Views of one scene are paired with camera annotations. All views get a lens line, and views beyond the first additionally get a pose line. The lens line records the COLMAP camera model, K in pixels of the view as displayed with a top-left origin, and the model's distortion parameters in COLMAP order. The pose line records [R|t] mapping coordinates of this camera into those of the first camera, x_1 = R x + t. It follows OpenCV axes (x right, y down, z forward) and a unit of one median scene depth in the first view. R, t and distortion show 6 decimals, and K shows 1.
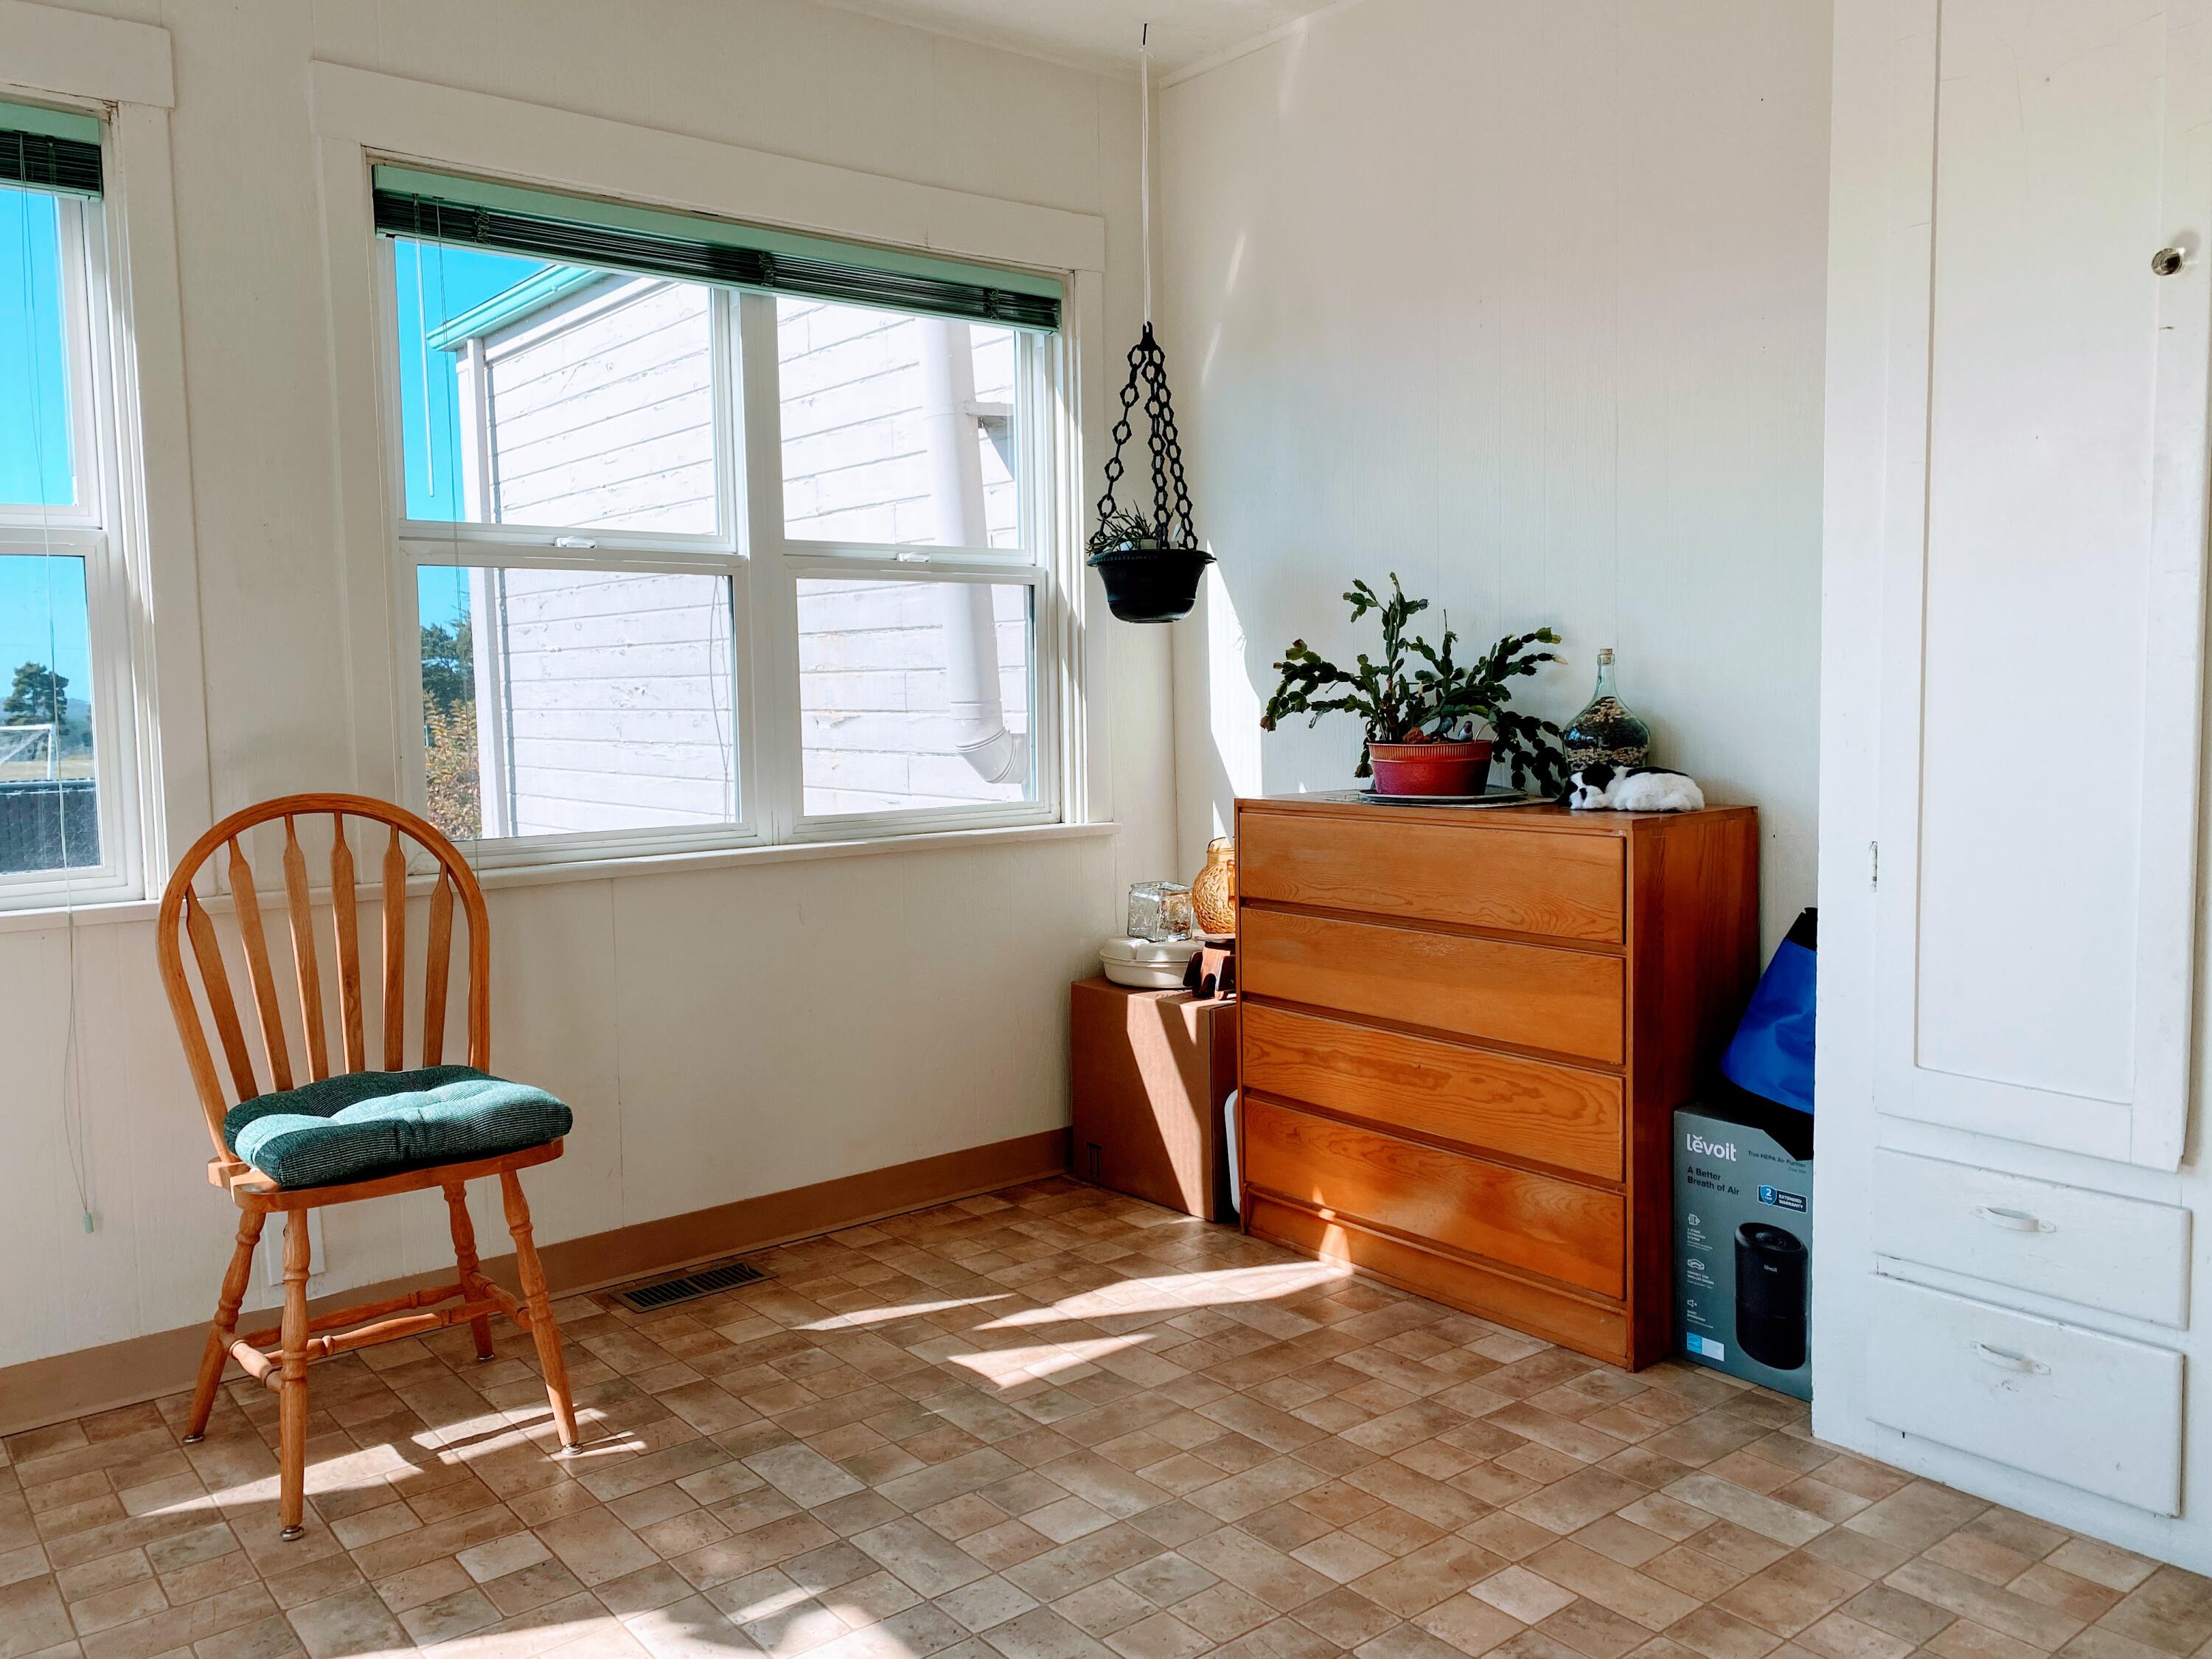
lens RADIAL K [[1734.3, 0, 1100.1], [0, 1734.3, 815.8], [0, 0, 1]] dist [0.013965, 0.005535]
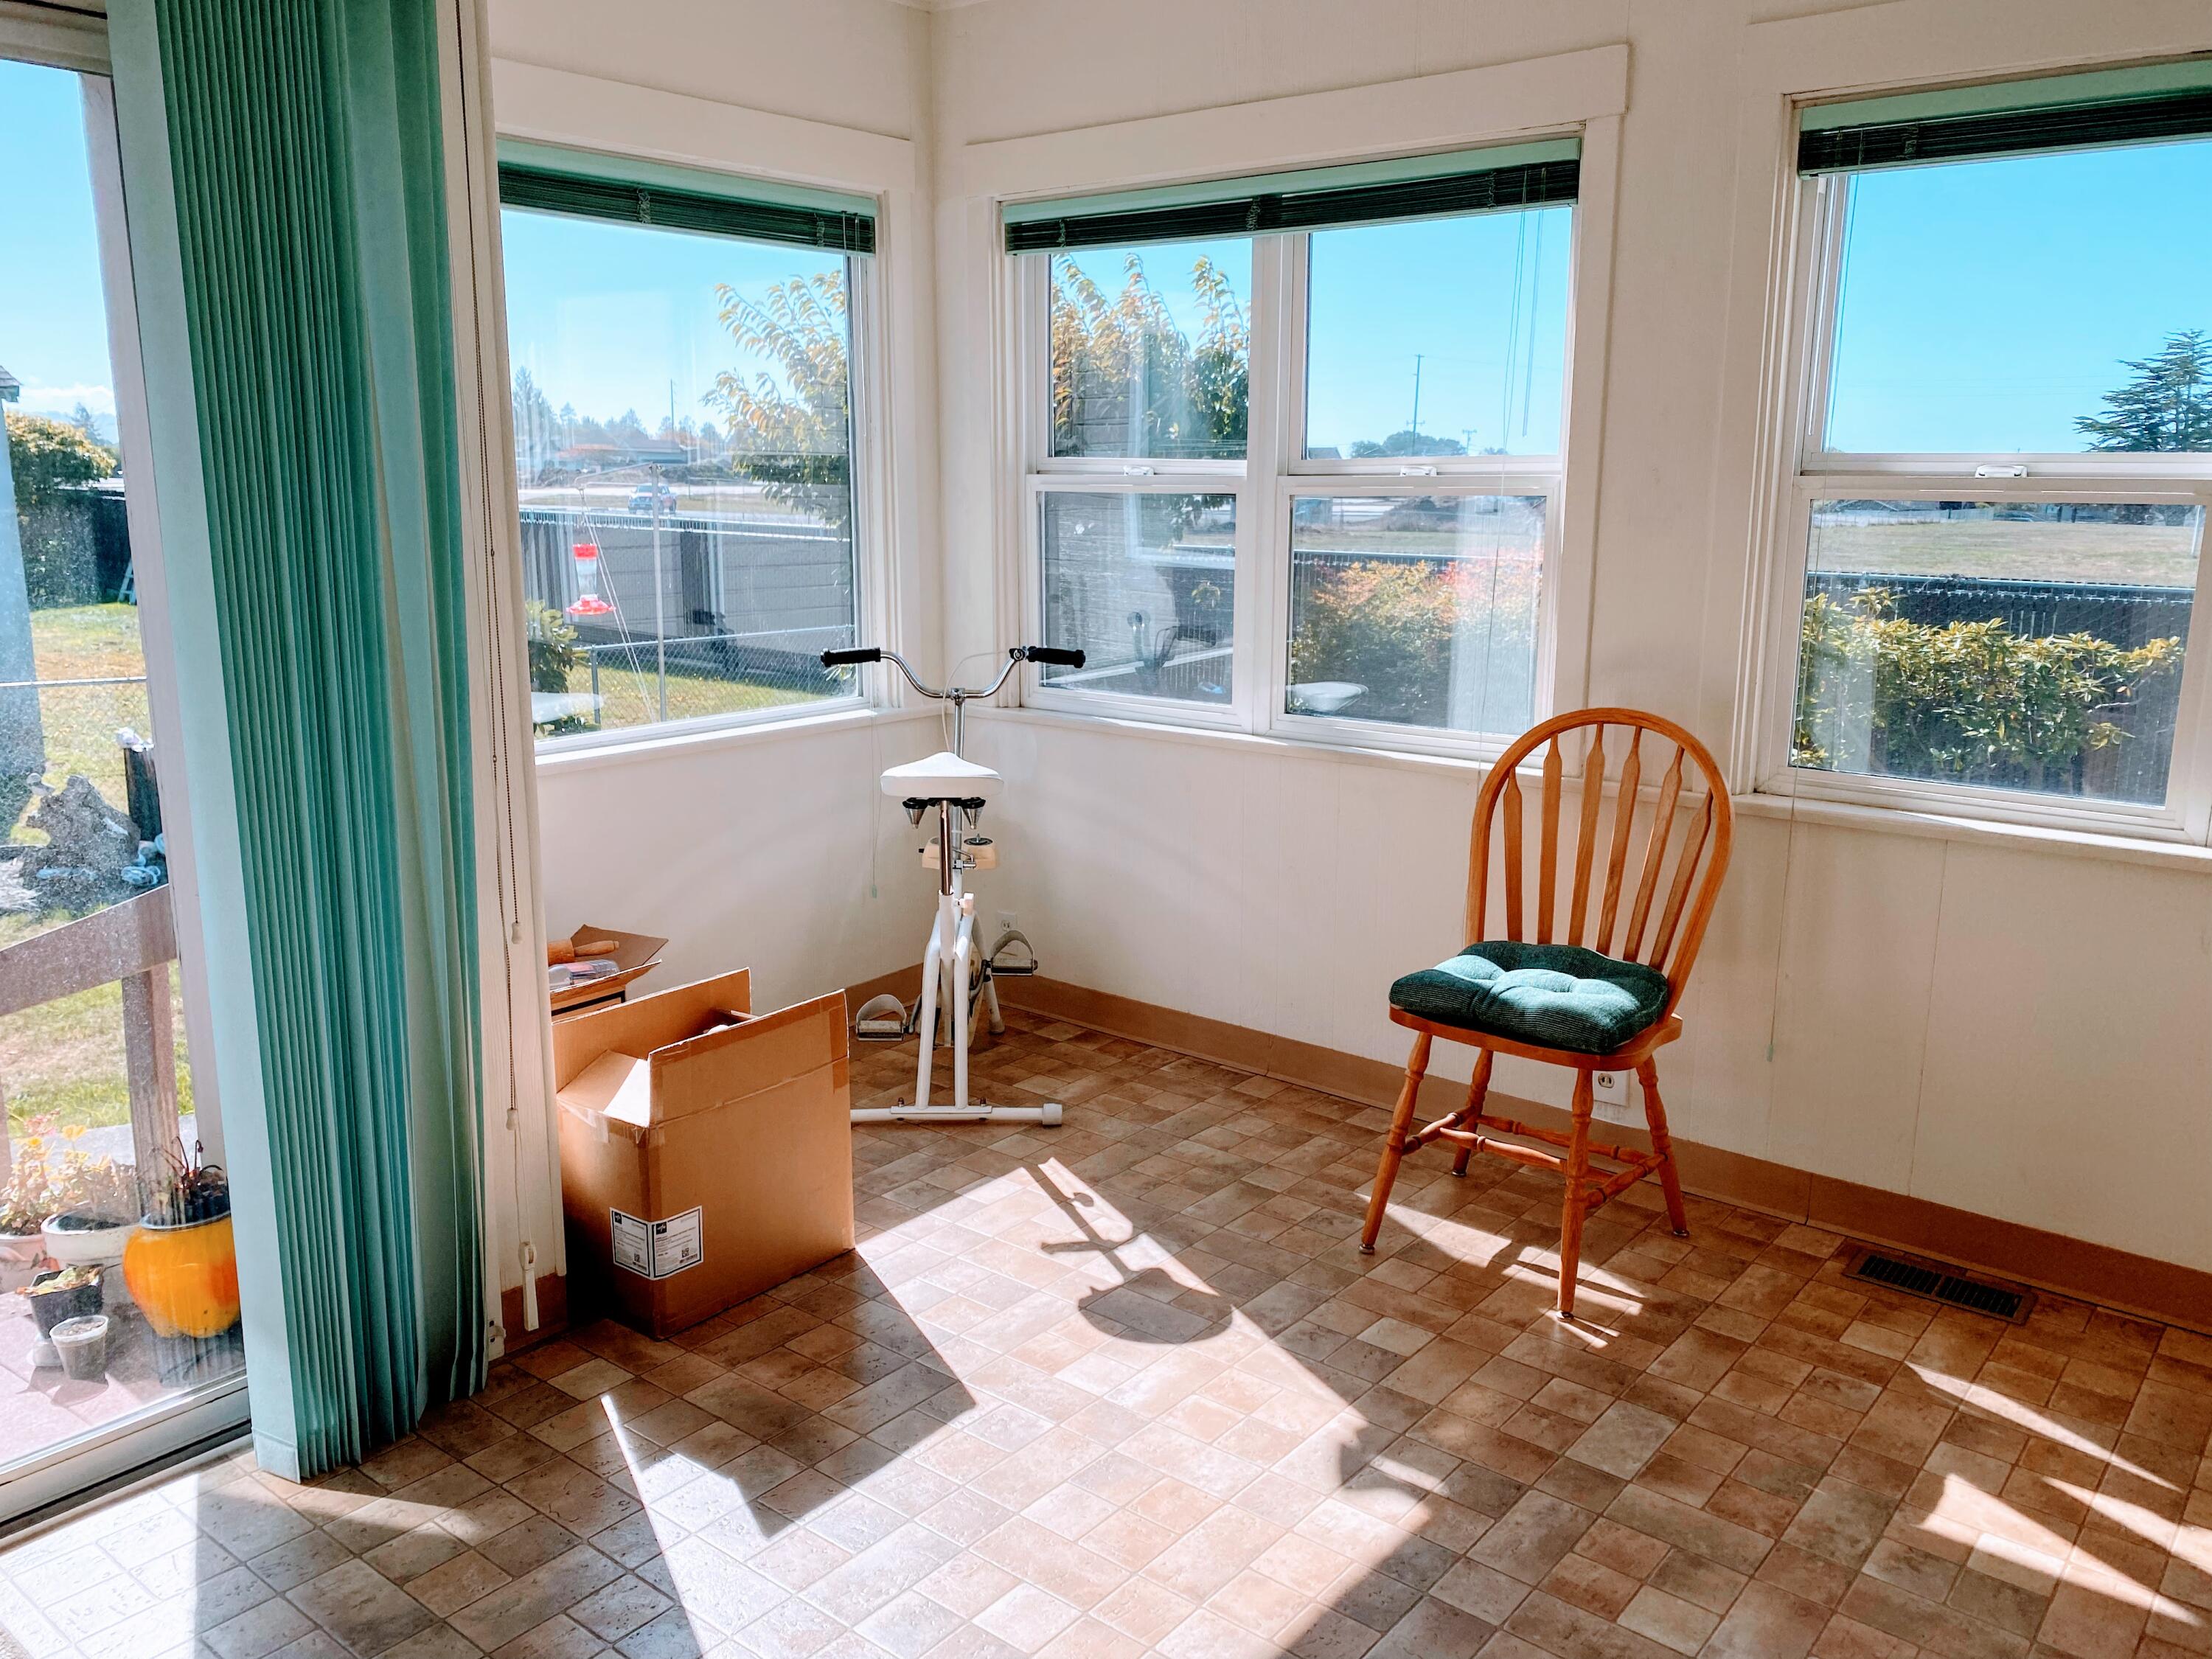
lens RADIAL K [[1734.3, 0, 1101.5], [0, 1734.3, 824.3], [0, 0, 1]] dist [0.013965, 0.005535]
pose [[0.200361, 0.220262, -0.954641, 0.612162], [-0.085908, 0.974597, 0.206836, -0.149132], [0.975948, 0.040570, 0.214193, 0.421000]]
